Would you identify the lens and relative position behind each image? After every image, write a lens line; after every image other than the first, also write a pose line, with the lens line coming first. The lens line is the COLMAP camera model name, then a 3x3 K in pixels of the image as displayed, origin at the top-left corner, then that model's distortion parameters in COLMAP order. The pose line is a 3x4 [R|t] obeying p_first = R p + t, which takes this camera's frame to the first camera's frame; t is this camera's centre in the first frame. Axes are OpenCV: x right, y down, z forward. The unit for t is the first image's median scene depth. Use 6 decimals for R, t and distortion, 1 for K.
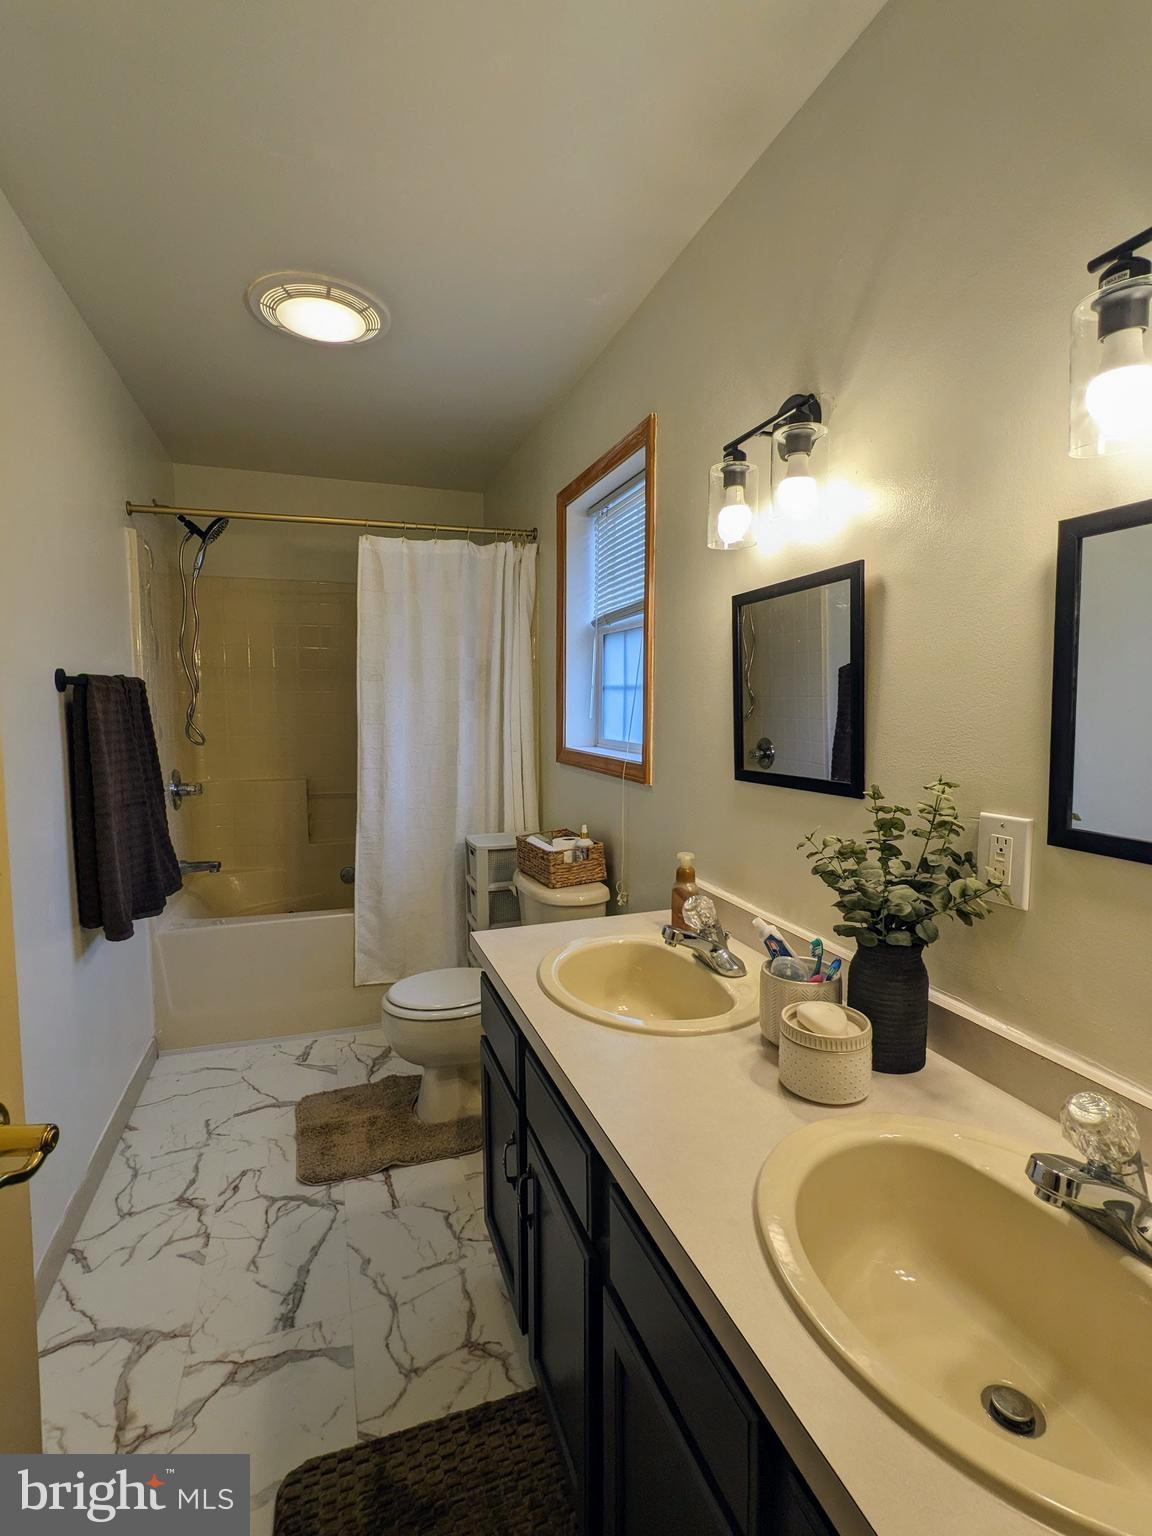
lens RADIAL K [[736.4, 0, 576.0], [0, 736.4, 768.0], [0, 0, 1]] dist [0.000018, -0.001051]
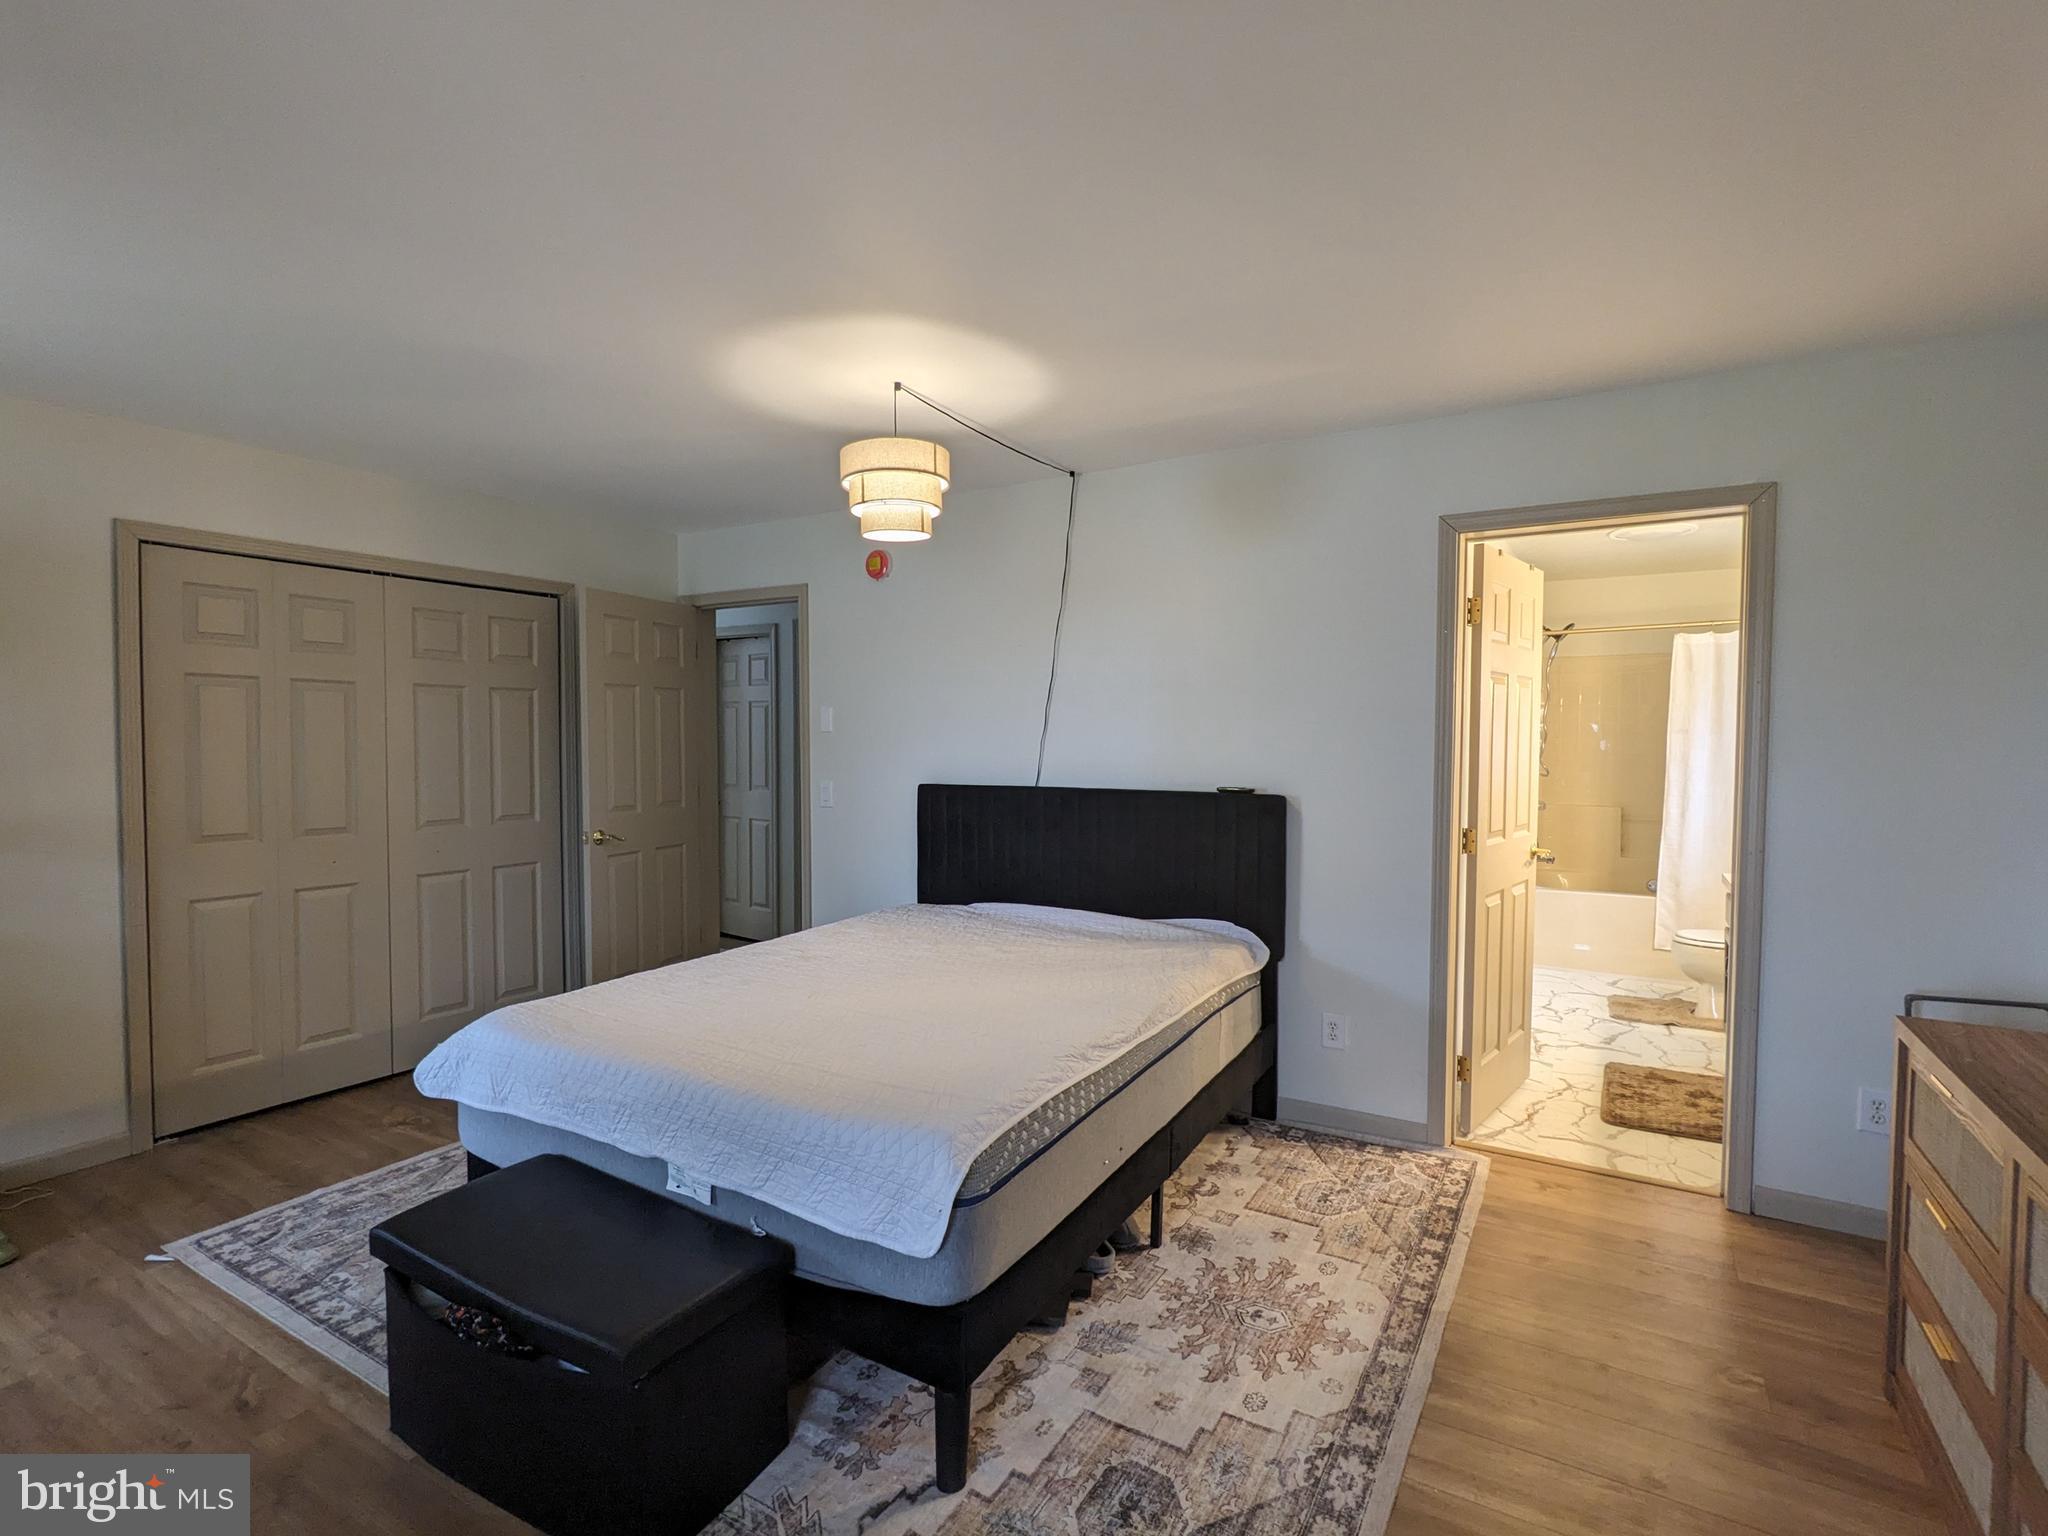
lens RADIAL K [[981.9, 0, 1026.0], [0, 981.9, 776.3], [0, 0, 1]] dist [0.000018, -0.001051]
pose [[0.634544, 0.034940, -0.772097, 0.404096], [-0.060371, 0.998166, -0.004446, 0.050216], [0.770525, 0.049433, 0.635490, -1.221608]]
